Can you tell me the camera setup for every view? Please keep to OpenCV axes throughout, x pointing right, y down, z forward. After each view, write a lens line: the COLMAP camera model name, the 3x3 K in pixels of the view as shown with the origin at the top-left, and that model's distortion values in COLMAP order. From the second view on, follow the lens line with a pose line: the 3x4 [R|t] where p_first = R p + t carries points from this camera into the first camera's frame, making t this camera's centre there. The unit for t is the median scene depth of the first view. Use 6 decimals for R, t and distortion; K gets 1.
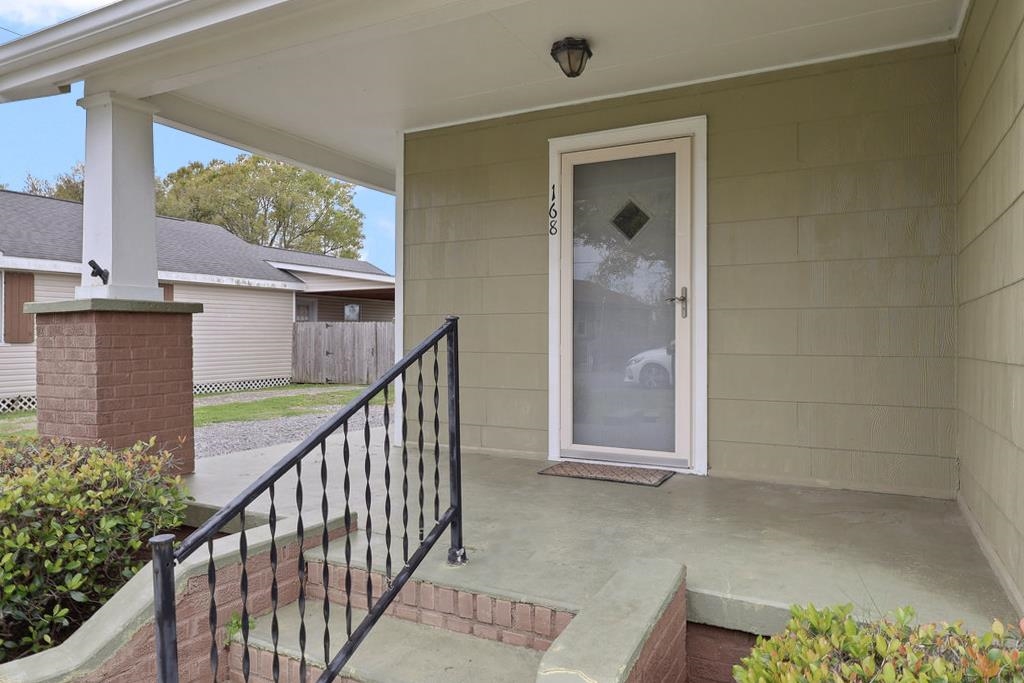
lens RADIAL K [[674.0, 0, 512.0], [0, 674.0, 341.5], [0, 0, 1]] dist [0.002050, 0.000126]
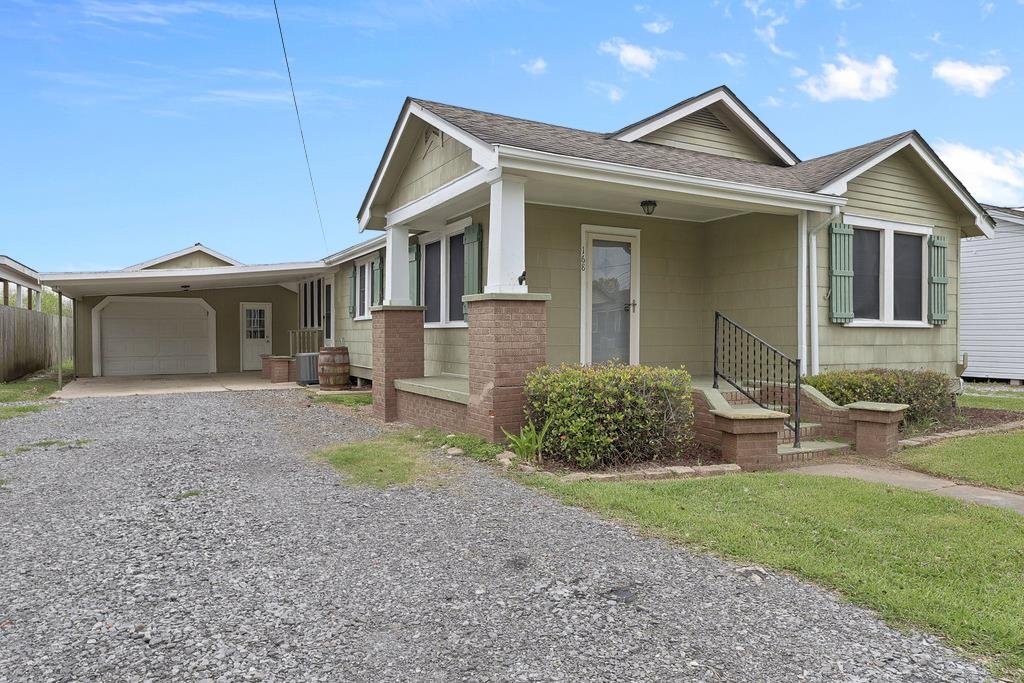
lens RADIAL K [[674.0, 0, 512.0], [0, 674.0, 341.5], [0, 0, 1]] dist [0.002050, 0.000126]
pose [[0.561234, -0.013733, 0.827543, -1.943148], [0.007236, 0.999906, 0.011686, 0.035678], [-0.827626, -0.000570, 0.561280, 0.021742]]
